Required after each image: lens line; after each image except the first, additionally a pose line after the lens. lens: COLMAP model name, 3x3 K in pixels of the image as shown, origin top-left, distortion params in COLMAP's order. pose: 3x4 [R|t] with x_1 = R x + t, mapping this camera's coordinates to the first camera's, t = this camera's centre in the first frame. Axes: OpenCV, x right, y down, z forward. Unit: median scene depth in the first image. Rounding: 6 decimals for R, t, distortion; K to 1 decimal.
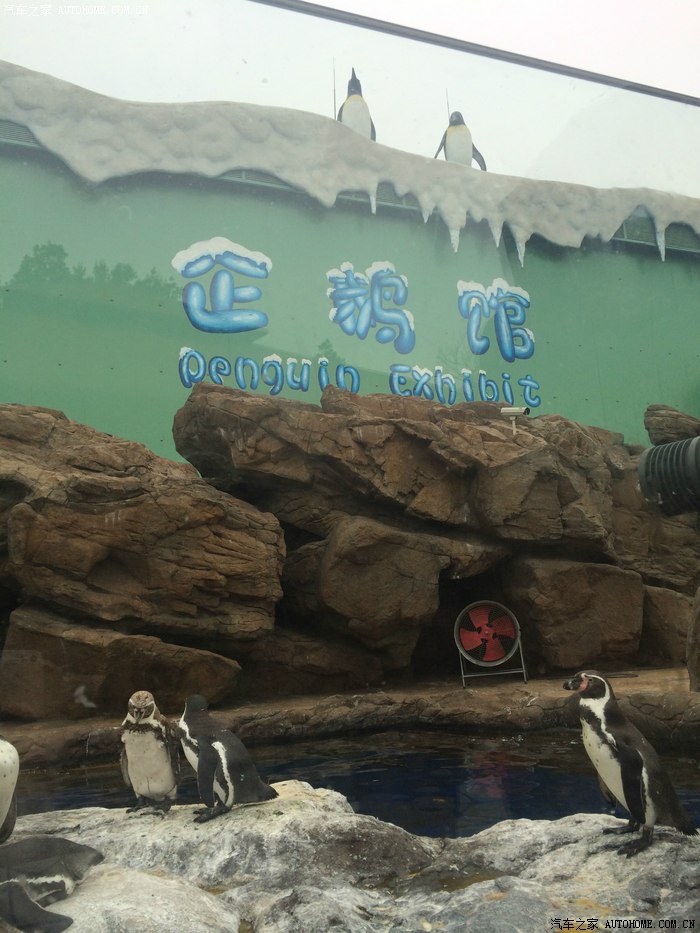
lens RADIAL K [[800.8, 0, 344.8], [0, 800.8, 467.5], [0, 0, 1]] dist [0.081290, -0.098671]
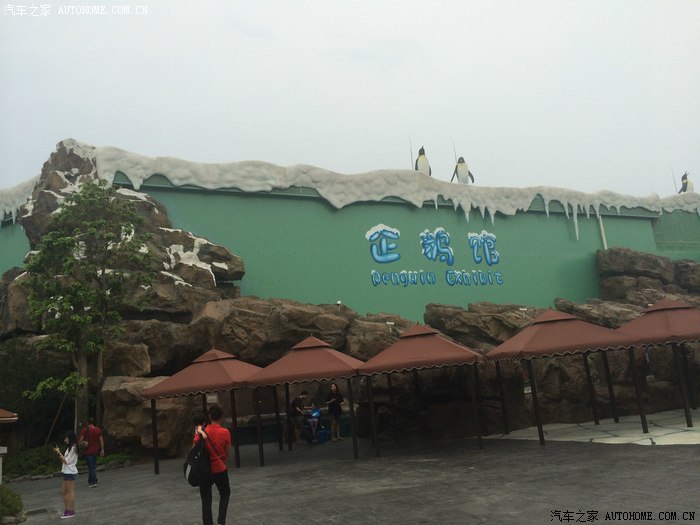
lens RADIAL K [[600.8, 0, 352.6], [0, 600.8, 257.8], [0, 0, 1]] dist [0.081290, -0.098671]
pose [[0.994894, -0.020359, 0.098852, -0.786382], [0.022845, 0.999449, -0.024084, -0.252813], [-0.098307, 0.026220, 0.994811, -1.546277]]
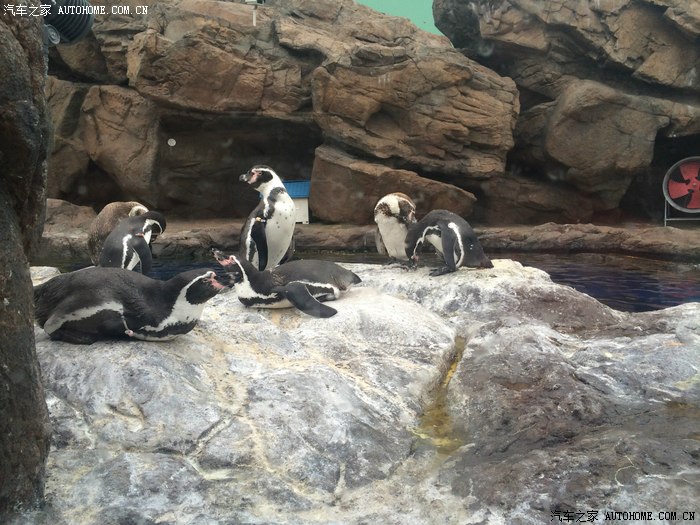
lens RADIAL K [[600.8, 0, 348.7], [0, 600.8, 258.6], [0, 0, 1]] dist [0.081290, -0.098671]
pose [[0.941138, 0.098752, -0.323275, 0.002749], [0.008770, 0.948918, 0.315402, 0.024211], [0.337908, -0.299672, 0.892197, 0.016980]]
